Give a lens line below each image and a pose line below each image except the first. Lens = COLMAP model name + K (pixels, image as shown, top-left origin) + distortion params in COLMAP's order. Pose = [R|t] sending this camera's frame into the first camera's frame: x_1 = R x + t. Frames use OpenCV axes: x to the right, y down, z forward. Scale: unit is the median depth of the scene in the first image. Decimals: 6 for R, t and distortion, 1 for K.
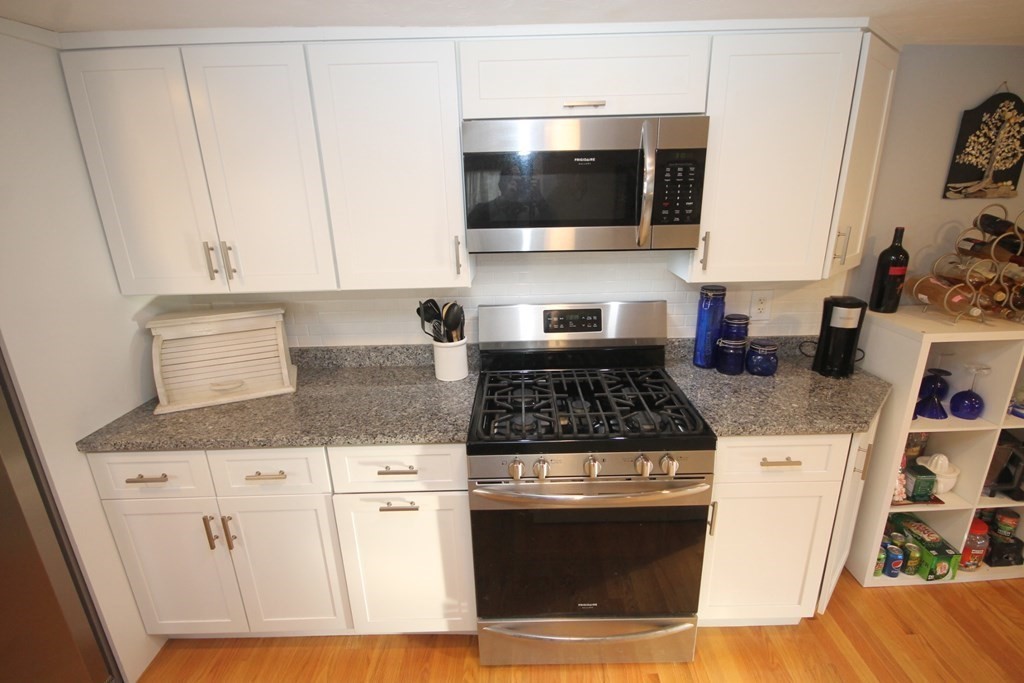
lens RADIAL K [[478.4, 0, 519.5], [0, 478.4, 340.1], [0, 0, 1]] dist [0.012113, -0.011681]
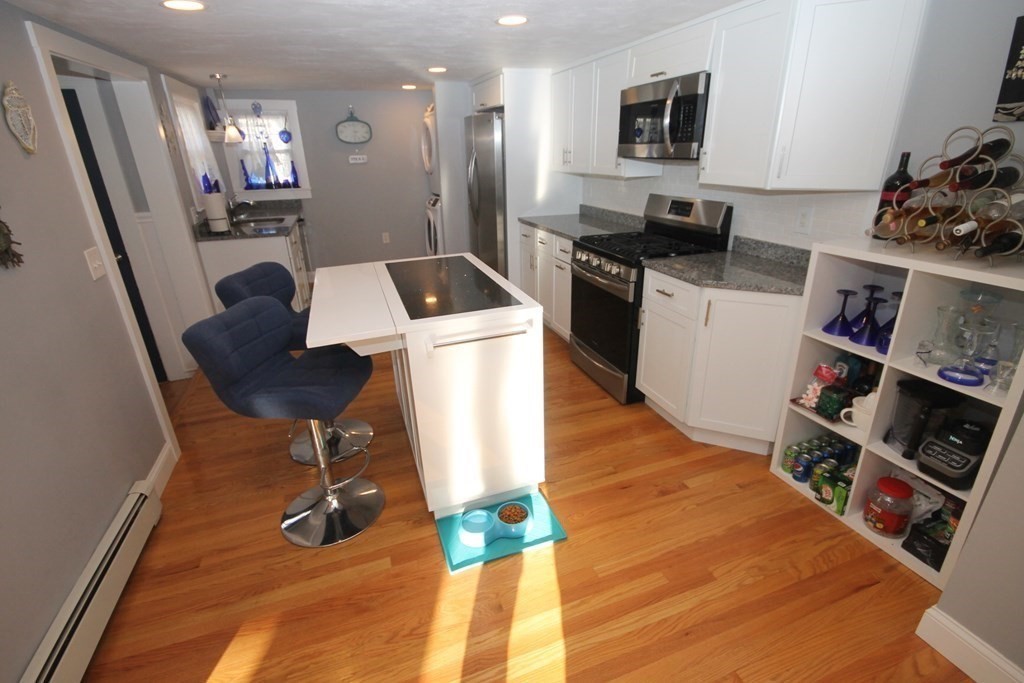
lens RADIAL K [[478.4, 0, 517.5], [0, 478.4, 341.4], [0, 0, 1]] dist [0.012113, -0.011681]
pose [[0.339302, 0.366124, -0.866503, 1.582811], [-0.275356, 0.919456, 0.280675, 0.073640], [0.899474, 0.143363, 0.412788, -0.092650]]
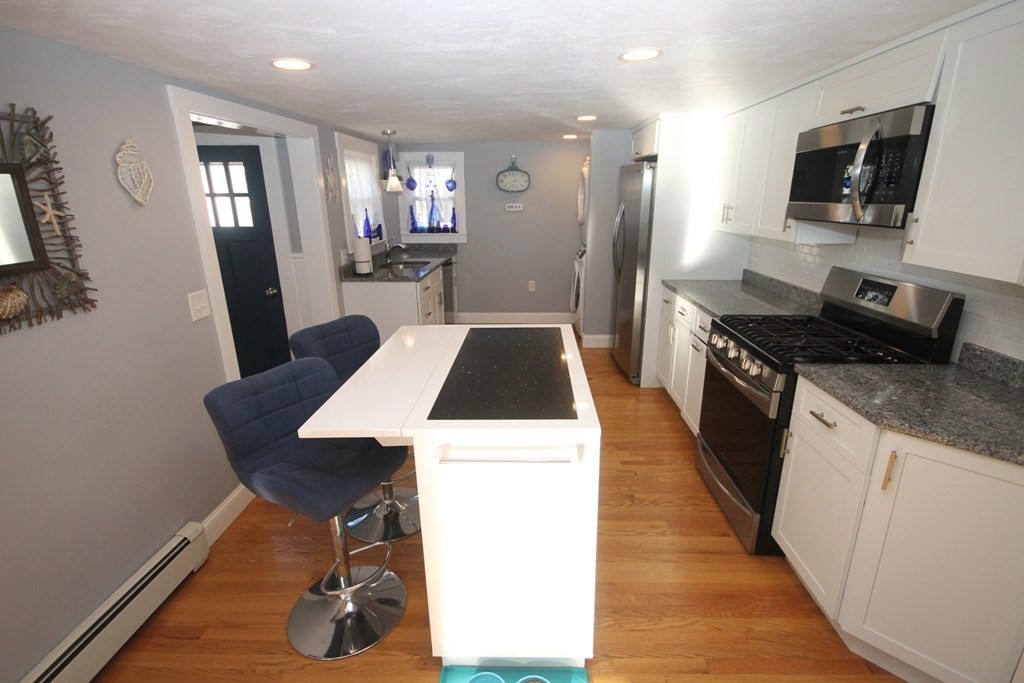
lens RADIAL K [[478.4, 0, 519.3], [0, 478.4, 342.1], [0, 0, 1]] dist [0.012113, -0.011681]
pose [[-0.027665, 0.313606, -0.949150, 1.333918], [-0.298847, 0.903493, 0.307231, -0.032297], [0.953900, 0.292150, 0.068725, 0.169049]]
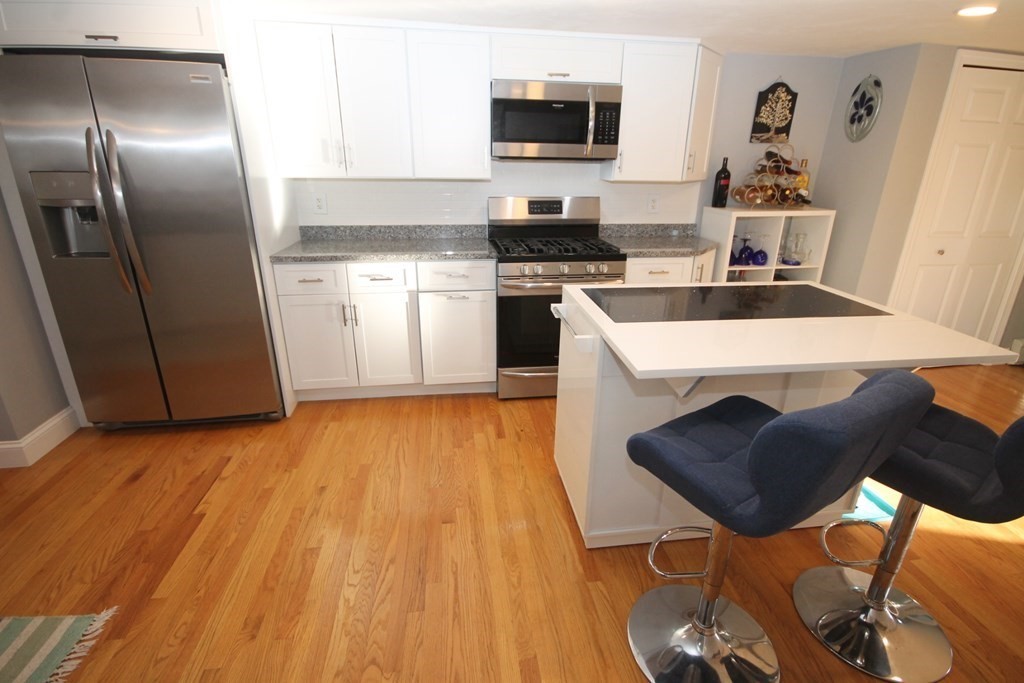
lens RADIAL K [[478.4, 0, 511.7], [0, 478.4, 340.5], [0, 0, 1]] dist [0.012113, -0.011681]
pose [[0.990367, -0.012134, 0.137933, -0.257390], [0.005970, 0.998968, 0.045015, 0.371760], [-0.138337, -0.043757, 0.989418, -0.706047]]
